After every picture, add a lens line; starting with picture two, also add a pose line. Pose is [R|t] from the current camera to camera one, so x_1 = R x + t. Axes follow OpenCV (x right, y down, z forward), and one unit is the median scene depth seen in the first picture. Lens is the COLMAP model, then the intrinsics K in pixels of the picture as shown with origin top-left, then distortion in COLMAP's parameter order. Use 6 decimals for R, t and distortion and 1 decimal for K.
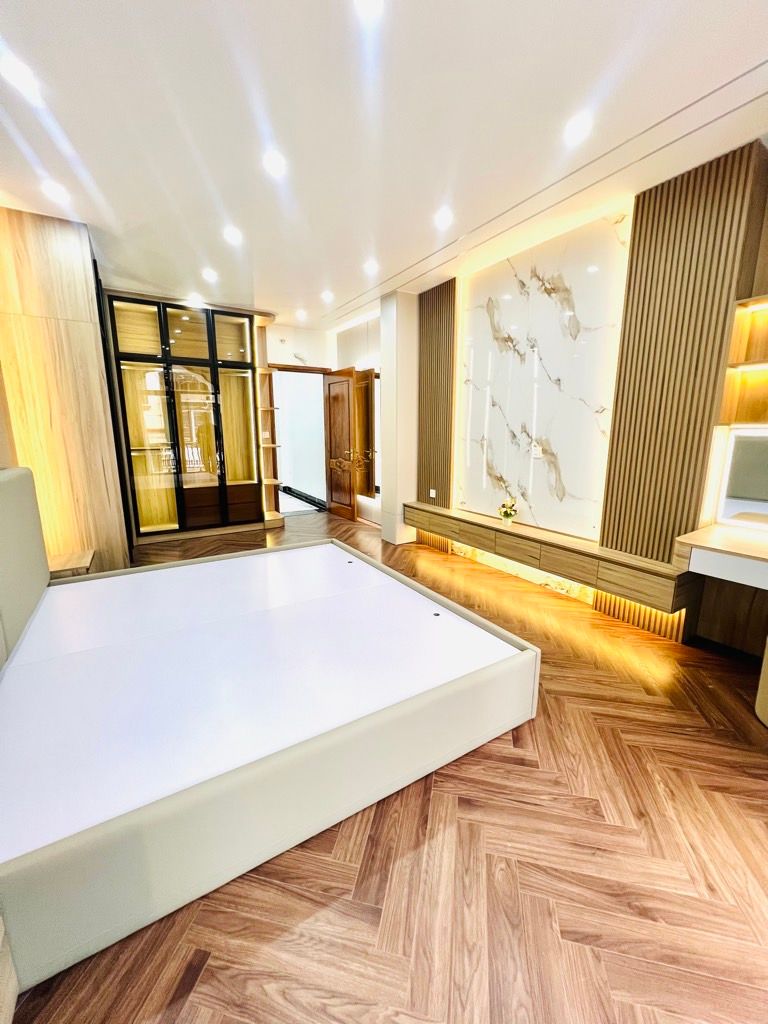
lens RADIAL K [[409.8, 0, 389.2], [0, 409.8, 505.2], [0, 0, 1]] dist [-0.002081, 0.001370]
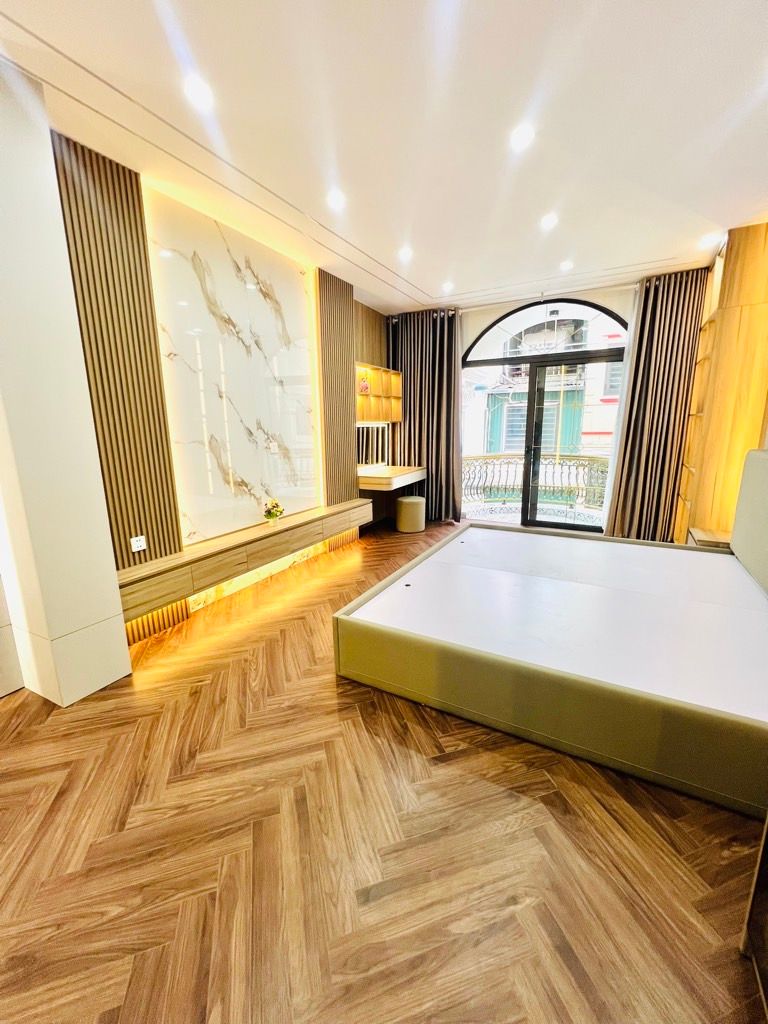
lens RADIAL K [[409.8, 0, 383.1], [0, 409.8, 510.8], [0, 0, 1]] dist [-0.002081, 0.001370]
pose [[-0.484540, -0.168522, 0.858383, -0.674727], [0.179012, 0.941400, 0.285869, -0.218701], [-0.856257, 0.292176, -0.425979, 1.207895]]
